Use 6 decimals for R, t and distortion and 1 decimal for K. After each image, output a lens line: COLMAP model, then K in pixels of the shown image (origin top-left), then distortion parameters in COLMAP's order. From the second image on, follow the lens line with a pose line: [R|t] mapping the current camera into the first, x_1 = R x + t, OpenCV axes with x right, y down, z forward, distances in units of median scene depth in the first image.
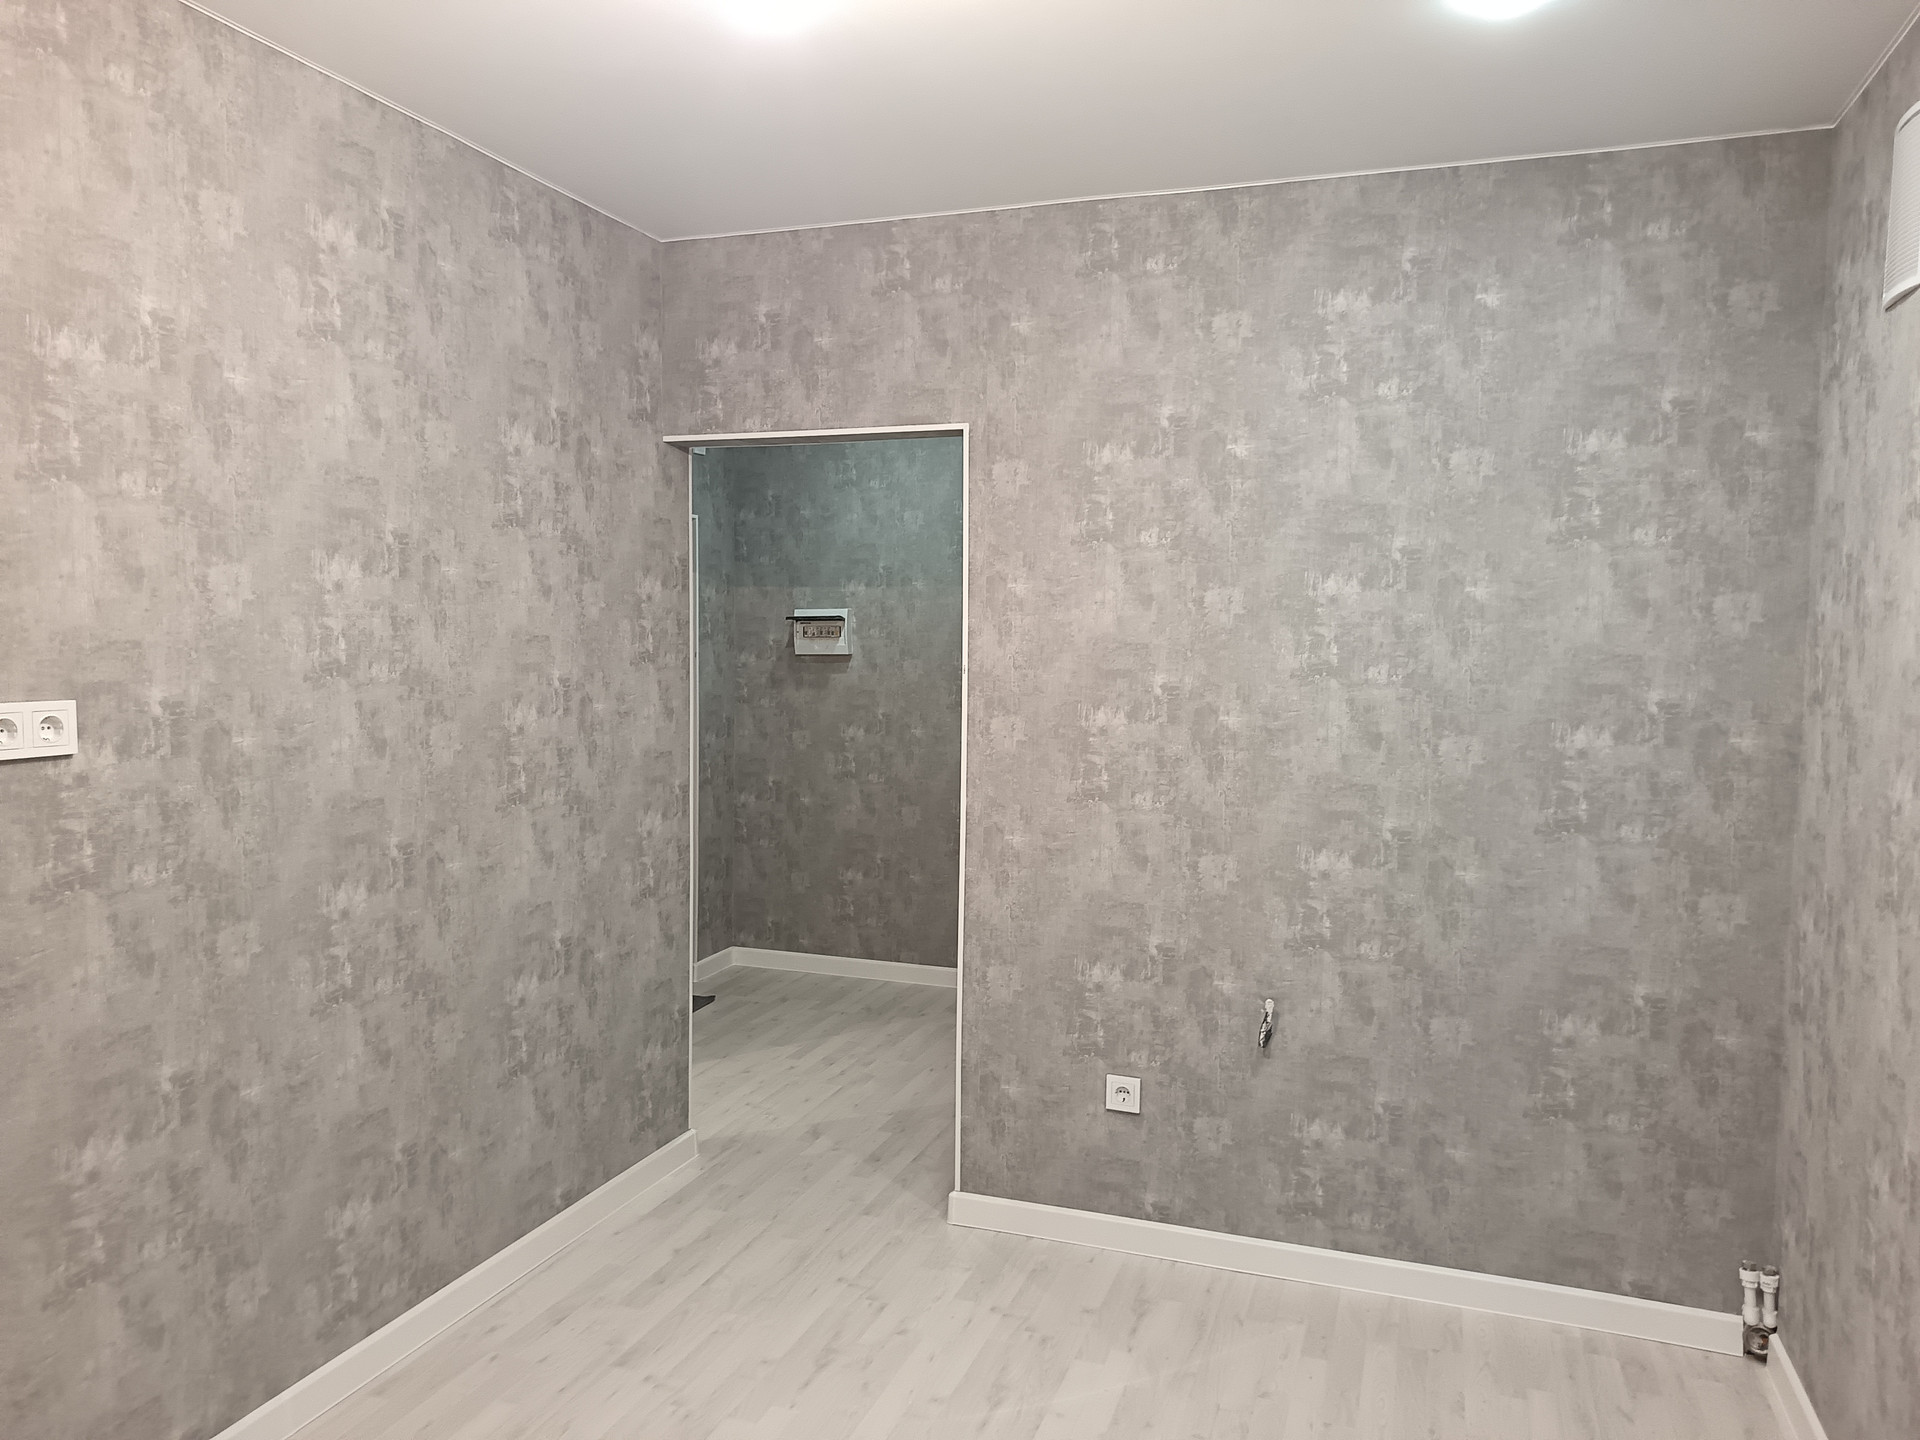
lens RADIAL K [[1323.5, 0, 957.5], [0, 1323.5, 731.6], [0, 0, 1]] dist [0.026321, -0.039754]
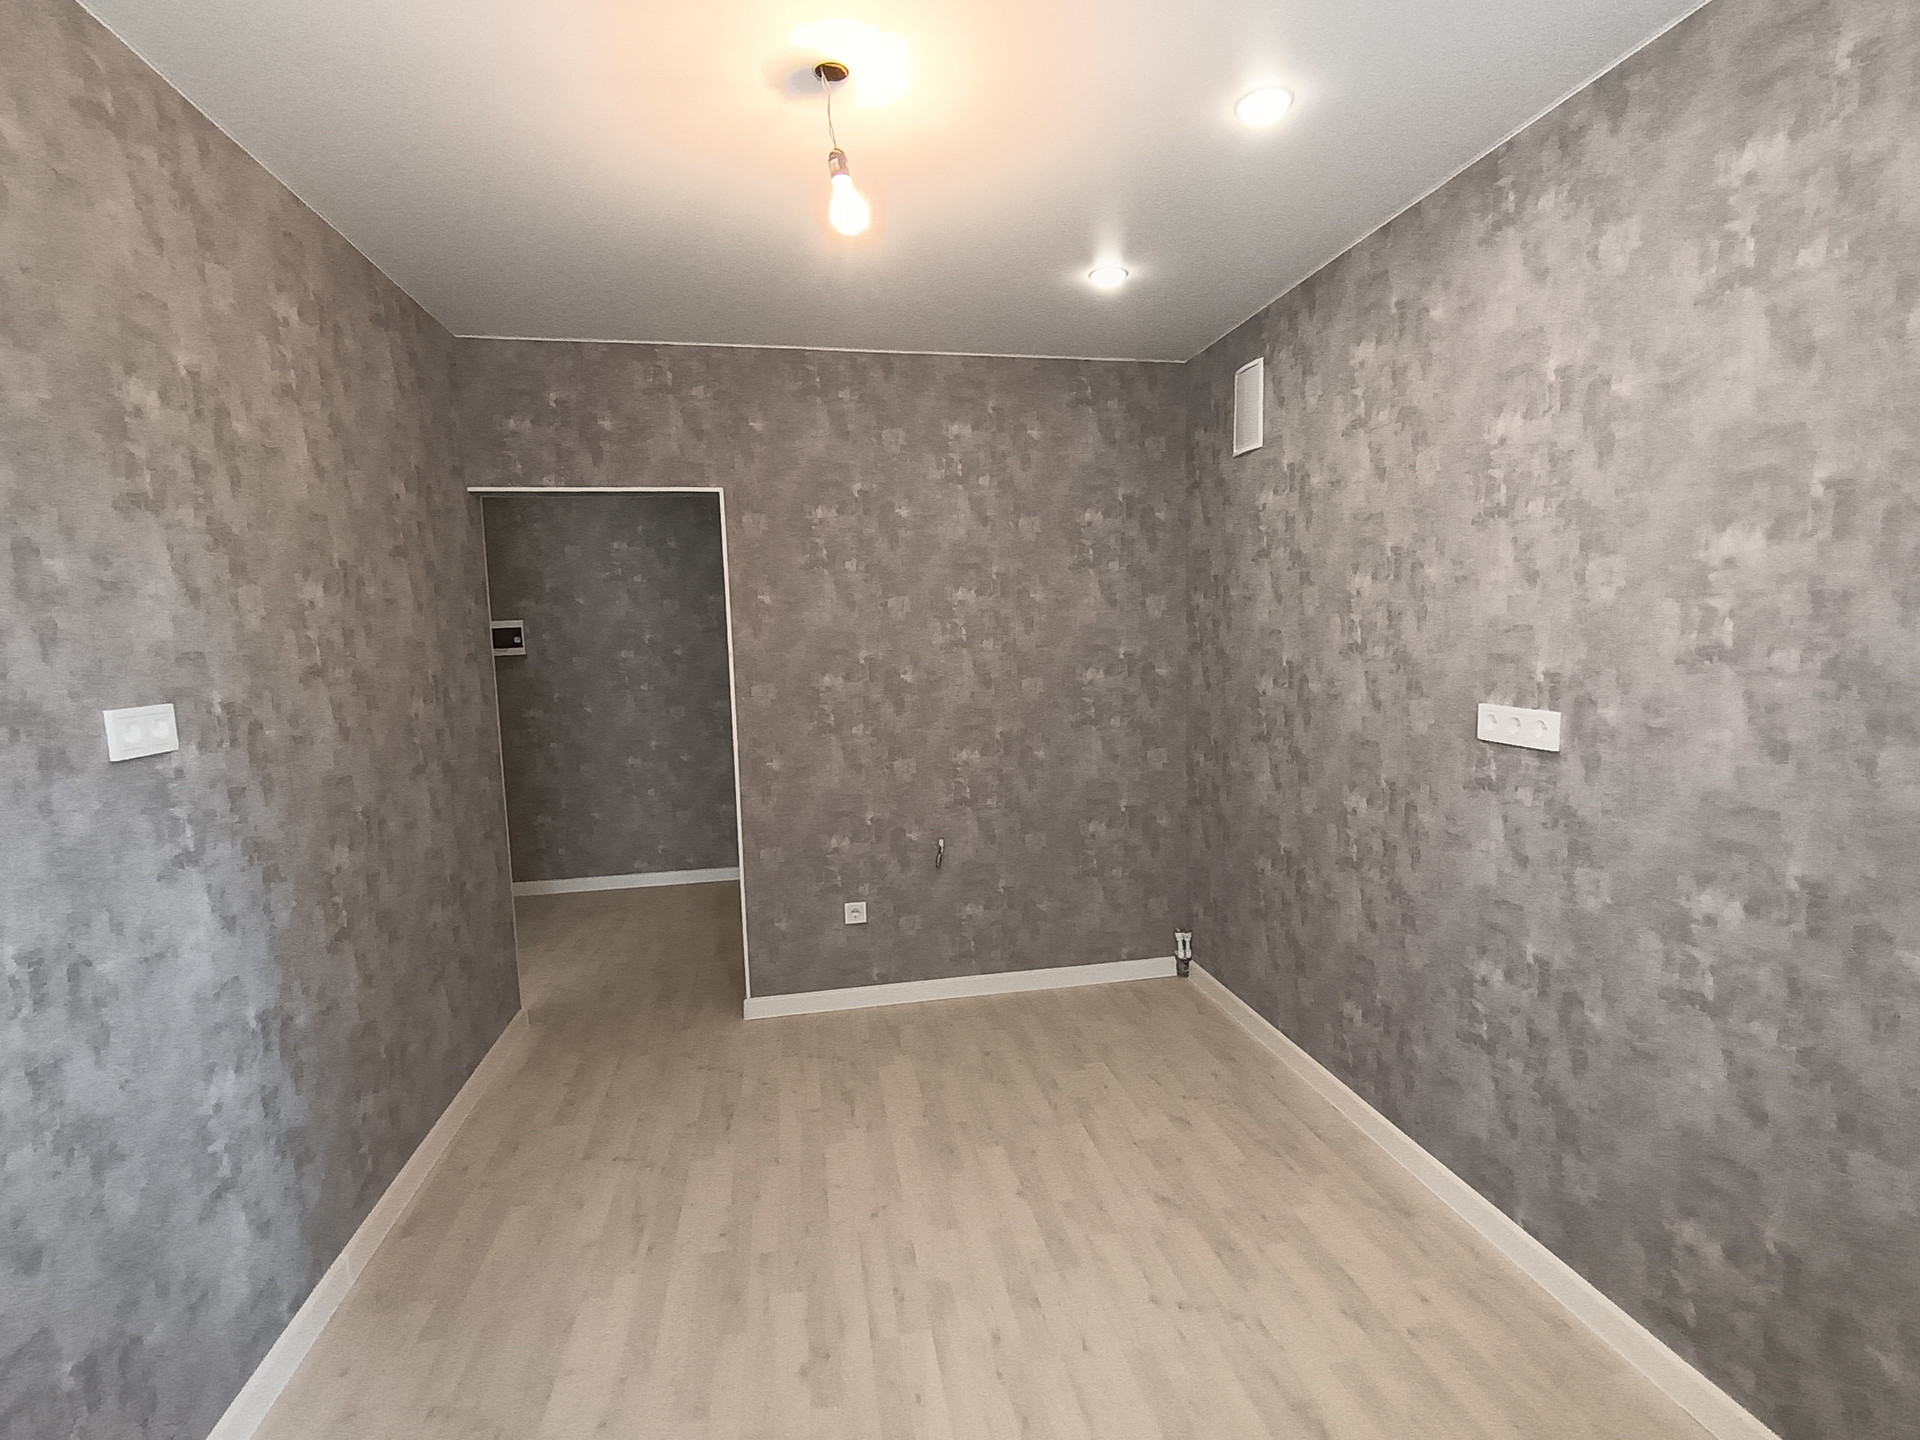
lens RADIAL K [[905.1, 0, 962.7], [0, 905.1, 736.5], [0, 0, 1]] dist [-0.009068, 0.002718]
pose [[0.859878, -0.091089, 0.502308, -0.316384], [0.072112, 0.995759, 0.057126, 0.006291], [-0.505381, -0.012899, 0.862800, -0.014946]]
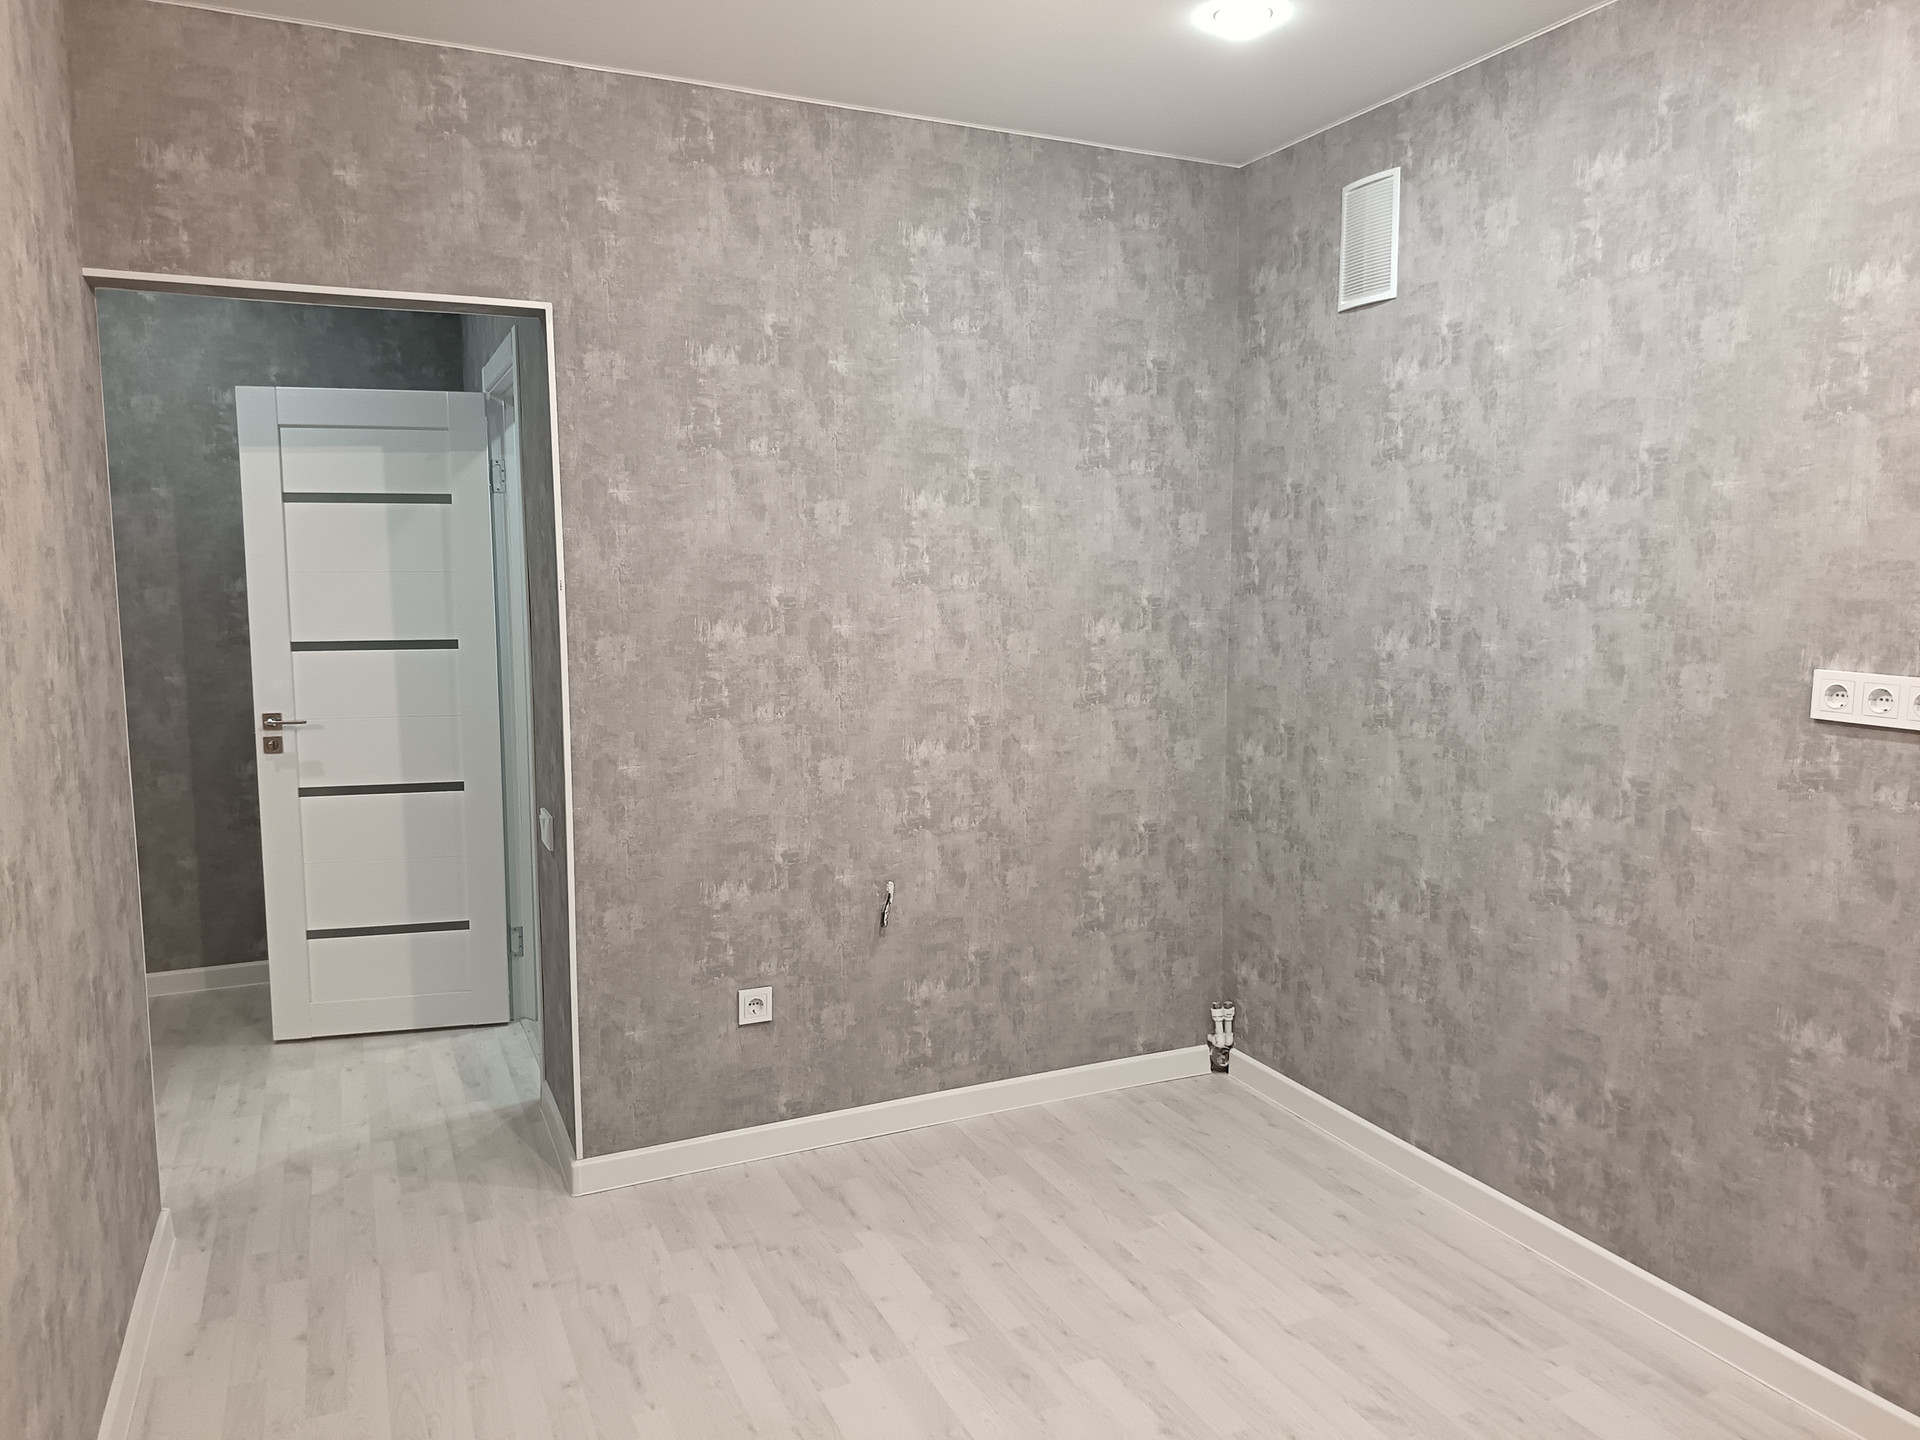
lens RADIAL K [[1323.5, 0, 949.6], [0, 1323.5, 736.4], [0, 0, 1]] dist [0.026321, -0.039754]
pose [[0.714459, -0.099732, 0.692533, -0.475848], [0.060925, 0.994897, 0.080422, -0.002176], [-0.697020, -0.015266, 0.716890, 0.191164]]
